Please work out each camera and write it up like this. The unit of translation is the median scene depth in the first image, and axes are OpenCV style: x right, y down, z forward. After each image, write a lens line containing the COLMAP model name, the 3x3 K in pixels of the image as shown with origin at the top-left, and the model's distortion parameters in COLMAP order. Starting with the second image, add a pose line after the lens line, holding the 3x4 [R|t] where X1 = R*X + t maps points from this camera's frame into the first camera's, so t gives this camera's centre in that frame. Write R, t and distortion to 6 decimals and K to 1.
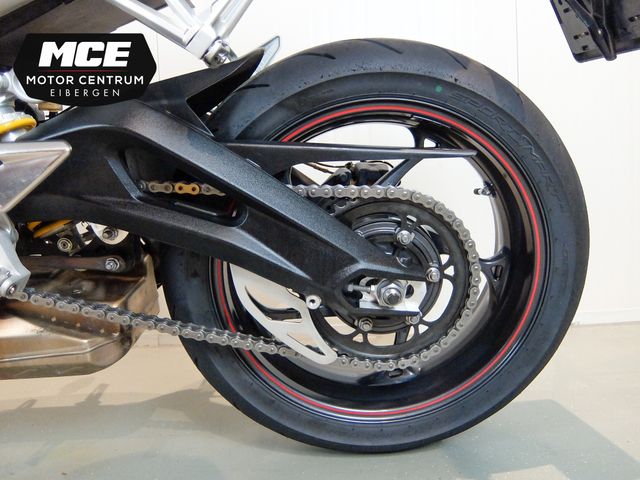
lens RADIAL K [[472.9, 0, 318.0], [0, 472.9, 238.3], [0, 0, 1]] dist [-0.033743, 0.001177]
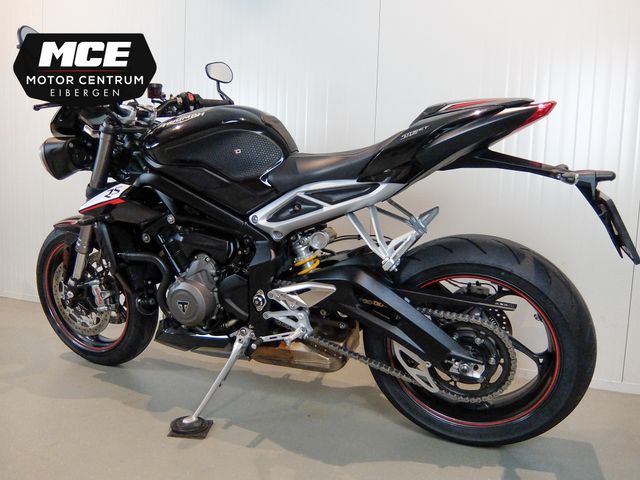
lens RADIAL K [[472.9, 0, 320.2], [0, 472.9, 246.0], [0, 0, 1]] dist [-0.033743, 0.001177]
pose [[0.916991, 0.108769, -0.383794, 0.279794], [-0.097602, 0.994042, 0.048518, -0.425024], [0.386784, -0.007031, 0.922143, -1.098620]]
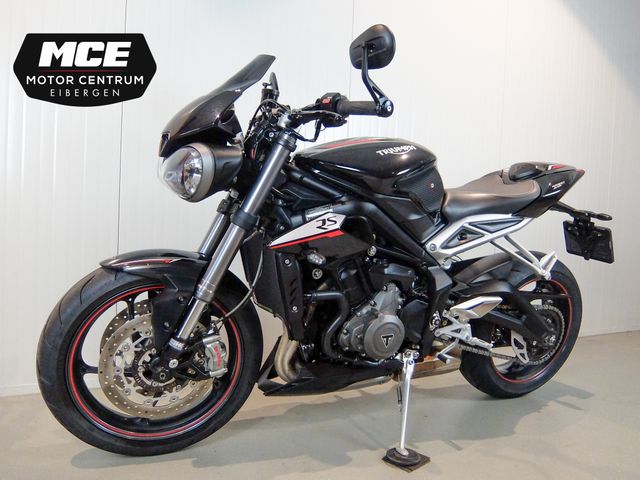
lens RADIAL K [[472.9, 0, 317.1], [0, 472.9, 246.6], [0, 0, 1]] dist [-0.033743, 0.001177]
pose [[0.912365, 0.055879, 0.405547, -2.385512], [-0.050778, 0.998437, -0.023335, -0.328803], [-0.406217, 0.000697, 0.913776, -1.149070]]
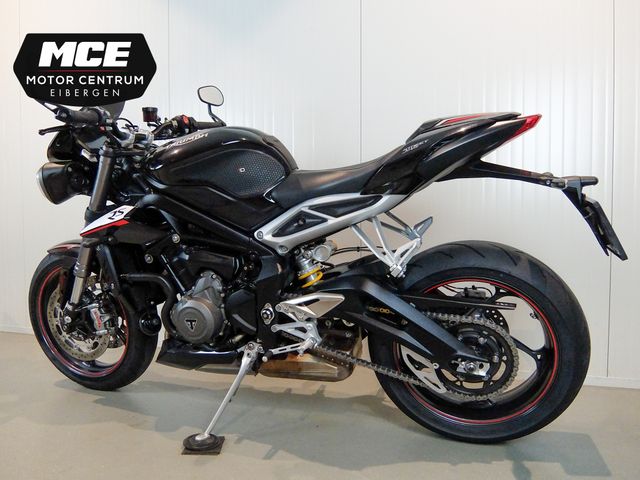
lens RADIAL K [[472.9, 0, 320.4], [0, 472.9, 246.2], [0, 0, 1]] dist [-0.033743, 0.001177]
pose [[0.943339, 0.054293, -0.327358, 0.160899], [-0.057489, 0.998346, -0.000086, -0.374366], [0.326812, 0.018901, 0.944900, -1.234172]]
